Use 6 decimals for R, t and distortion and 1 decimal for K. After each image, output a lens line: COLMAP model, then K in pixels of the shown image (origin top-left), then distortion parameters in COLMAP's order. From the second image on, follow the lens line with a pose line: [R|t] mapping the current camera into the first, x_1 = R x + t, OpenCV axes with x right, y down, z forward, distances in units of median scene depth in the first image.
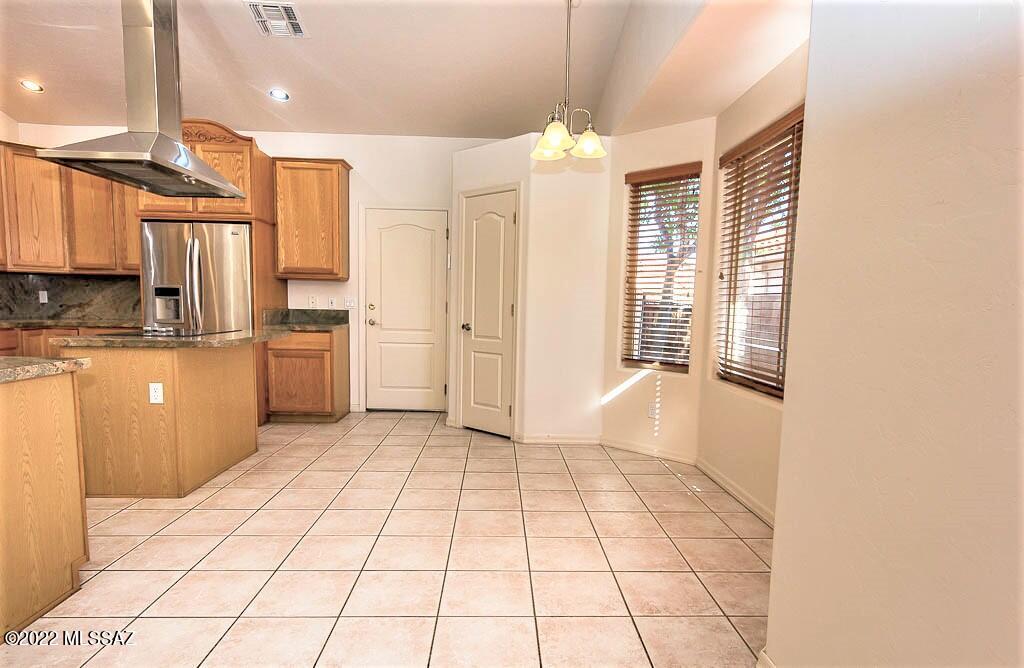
lens RADIAL K [[582.7, 0, 514.6], [0, 582.7, 366.1], [0, 0, 1]] dist [-0.000625, 0.001127]
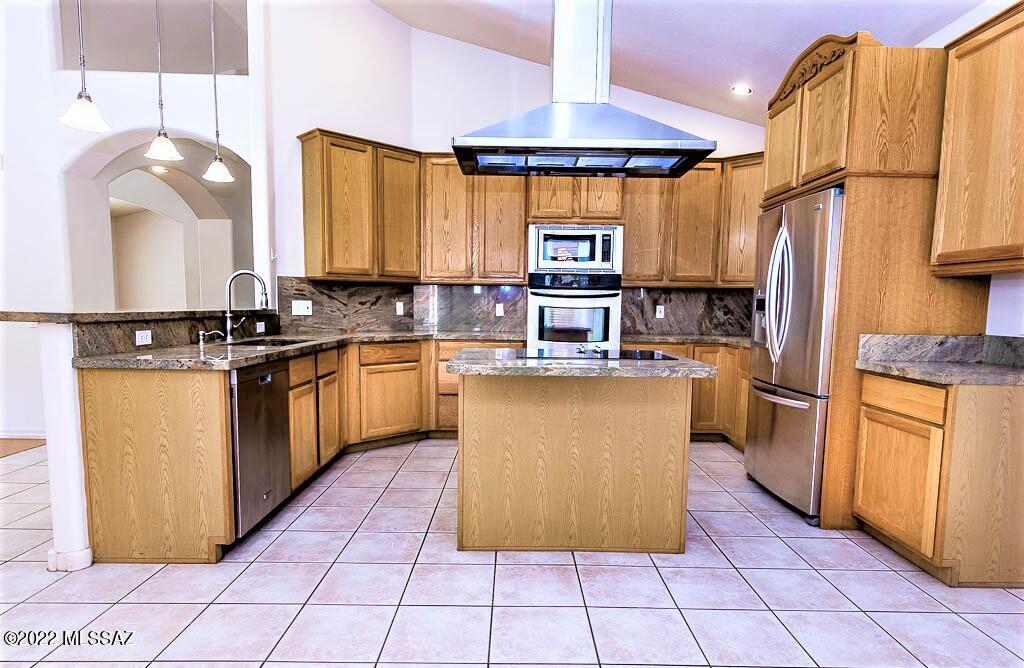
lens RADIAL K [[582.7, 0, 514.6], [0, 582.7, 366.1], [0, 0, 1]] dist [-0.000625, 0.001127]
pose [[-0.027777, 0.084705, -0.996019, 0.142316], [-0.124323, 0.988374, 0.087522, -0.069129], [0.991853, 0.126259, -0.016923, 0.645413]]
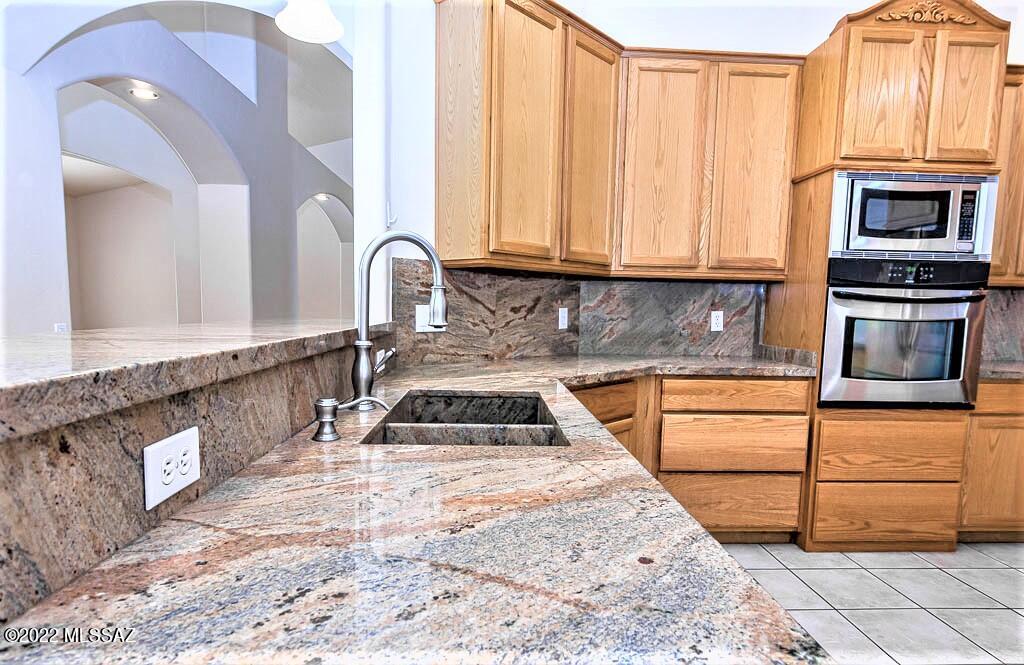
lens RADIAL K [[582.7, 0, 514.6], [0, 582.7, 364.6], [0, 0, 1]] dist [-0.000625, 0.001127]
pose [[0.014586, 0.078448, -0.996812, -0.245611], [-0.129147, 0.988715, 0.075921, -0.047570], [0.991518, 0.127628, 0.024553, 0.371029]]
